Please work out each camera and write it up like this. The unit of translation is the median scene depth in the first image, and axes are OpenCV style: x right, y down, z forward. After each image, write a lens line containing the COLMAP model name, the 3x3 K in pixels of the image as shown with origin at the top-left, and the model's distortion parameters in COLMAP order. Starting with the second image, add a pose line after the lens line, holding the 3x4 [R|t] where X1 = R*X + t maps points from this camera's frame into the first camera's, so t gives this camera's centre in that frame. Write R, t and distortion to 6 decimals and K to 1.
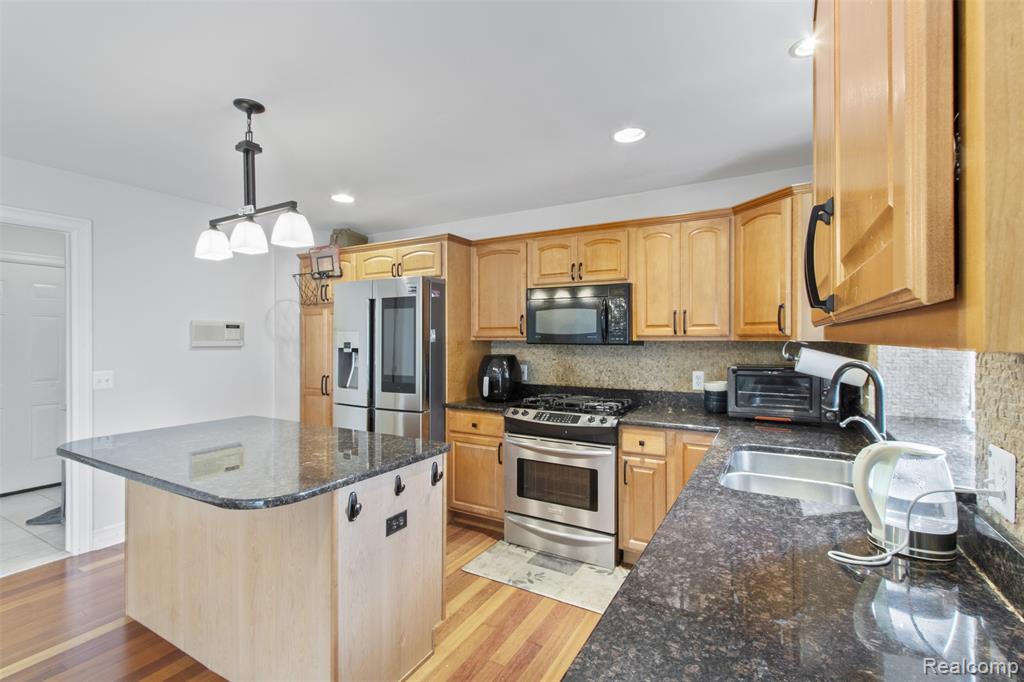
lens RADIAL K [[468.6, 0, 510.4], [0, 468.6, 342.2], [0, 0, 1]] dist [0.002478, -0.000785]
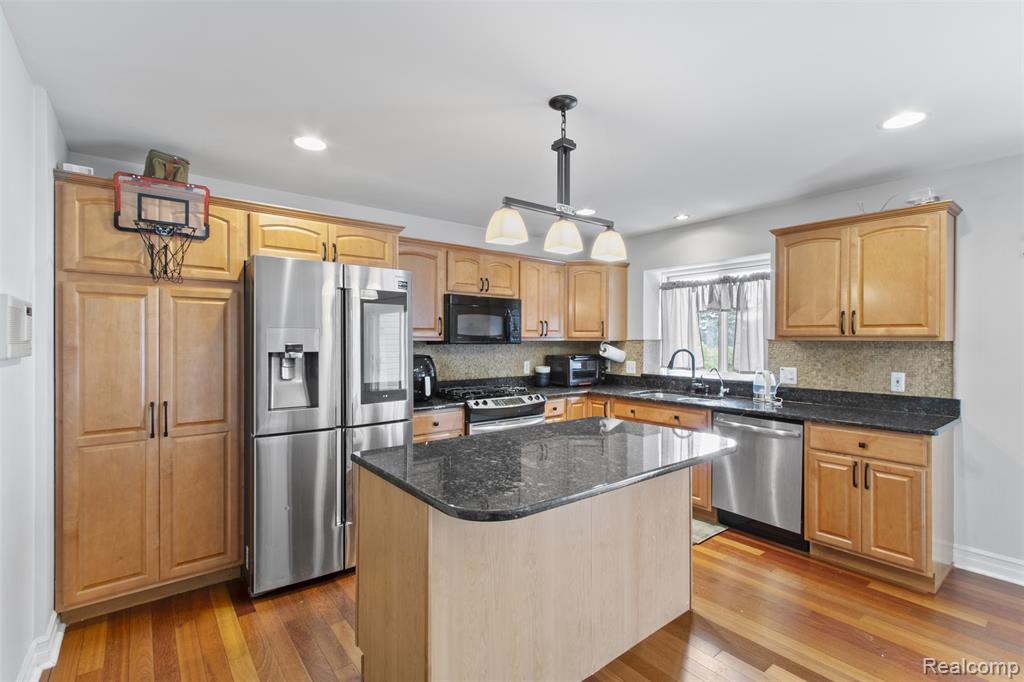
lens RADIAL K [[468.6, 0, 510.4], [0, 468.6, 342.2], [0, 0, 1]] dist [0.002478, -0.000785]
pose [[0.370939, -0.004160, 0.928648, -1.001472], [0.002413, 0.999991, 0.003516, -0.004326], [-0.928654, 0.000936, 0.370946, 0.489585]]
